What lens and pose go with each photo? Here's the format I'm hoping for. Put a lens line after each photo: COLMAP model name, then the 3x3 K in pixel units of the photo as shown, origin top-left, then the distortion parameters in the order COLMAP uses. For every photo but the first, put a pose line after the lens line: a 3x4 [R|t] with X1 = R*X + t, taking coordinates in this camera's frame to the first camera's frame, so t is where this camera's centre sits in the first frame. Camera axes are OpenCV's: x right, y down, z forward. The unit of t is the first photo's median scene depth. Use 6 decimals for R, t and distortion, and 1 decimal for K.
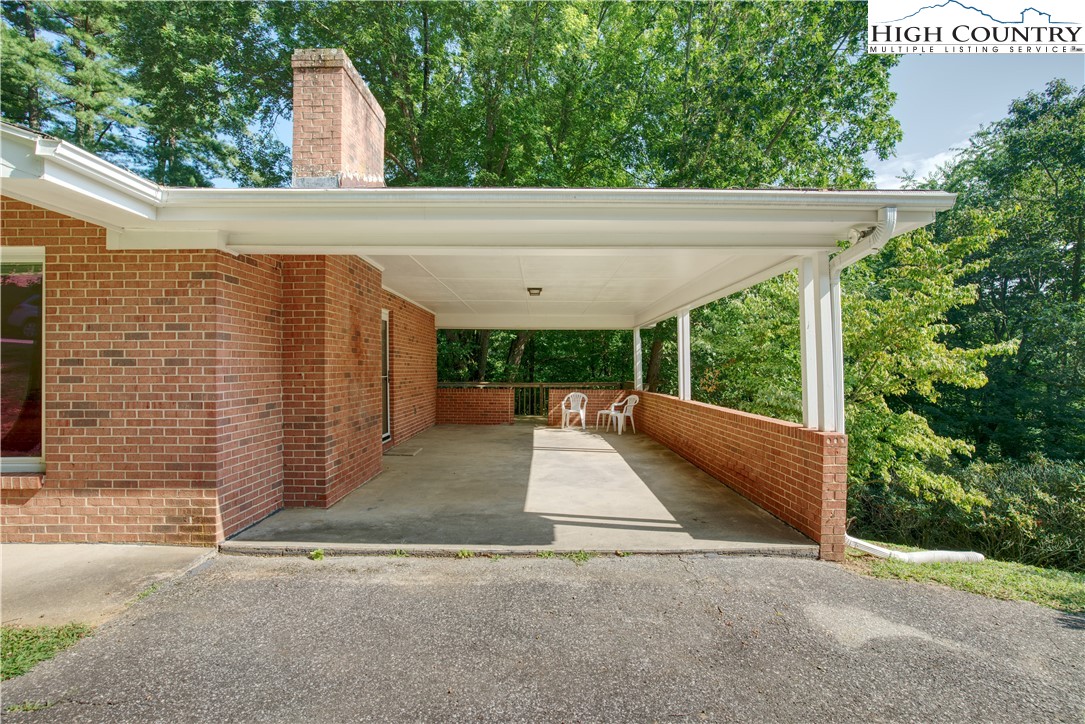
lens RADIAL K [[526.6, 0, 547.6], [0, 526.6, 364.7], [0, 0, 1]] dist [-0.080809, 0.042361]
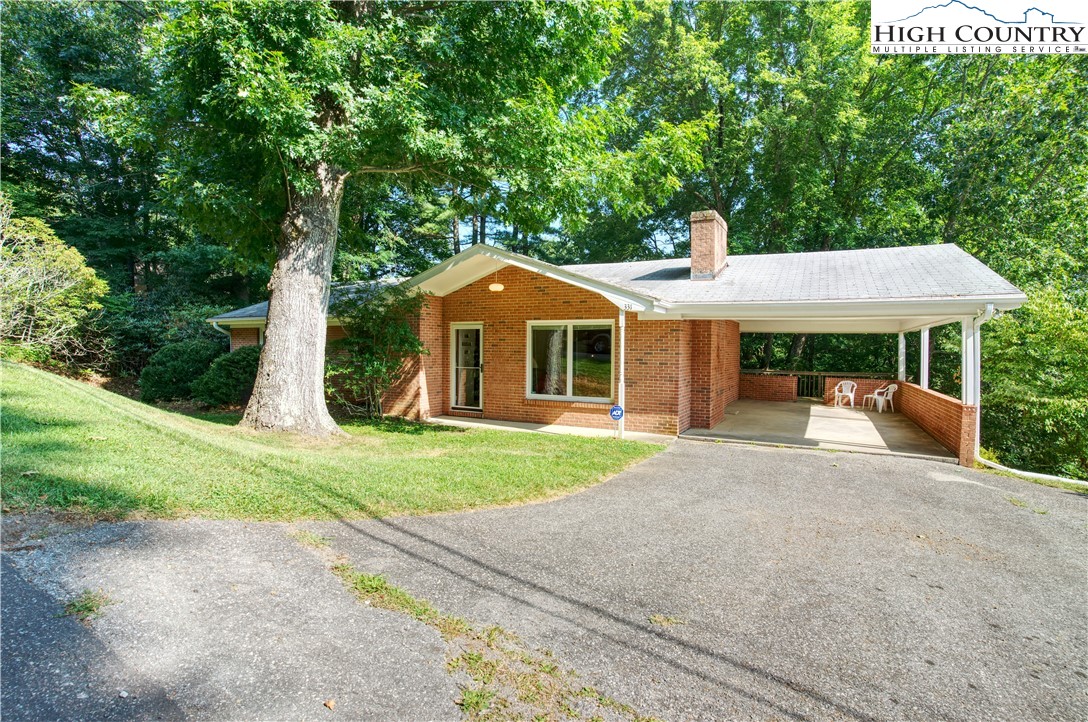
lens RADIAL K [[528.1, 0, 549.2], [0, 528.1, 363.7], [0, 0, 1]] dist [-0.080809, 0.042361]
pose [[0.879647, 0.023693, -0.475037, 0.022172], [-0.008275, 0.999370, 0.034521, -0.067369], [0.475555, -0.026435, 0.879289, -1.179835]]
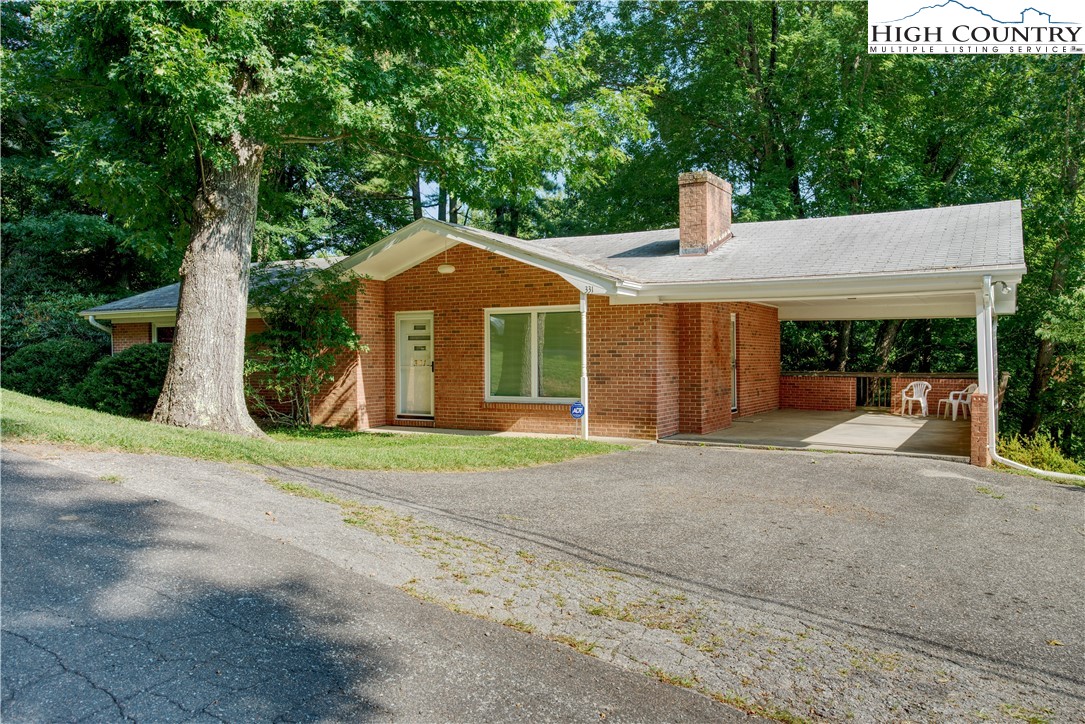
lens RADIAL K [[803.6, 0, 542.5], [0, 803.6, 362.0], [0, 0, 1]] dist [0.032449, 0.003283]
pose [[0.862902, 0.001713, -0.505368, 0.484855], [0.005062, 0.999915, 0.012031, -0.015050], [0.505346, -0.012940, 0.862820, -1.604139]]
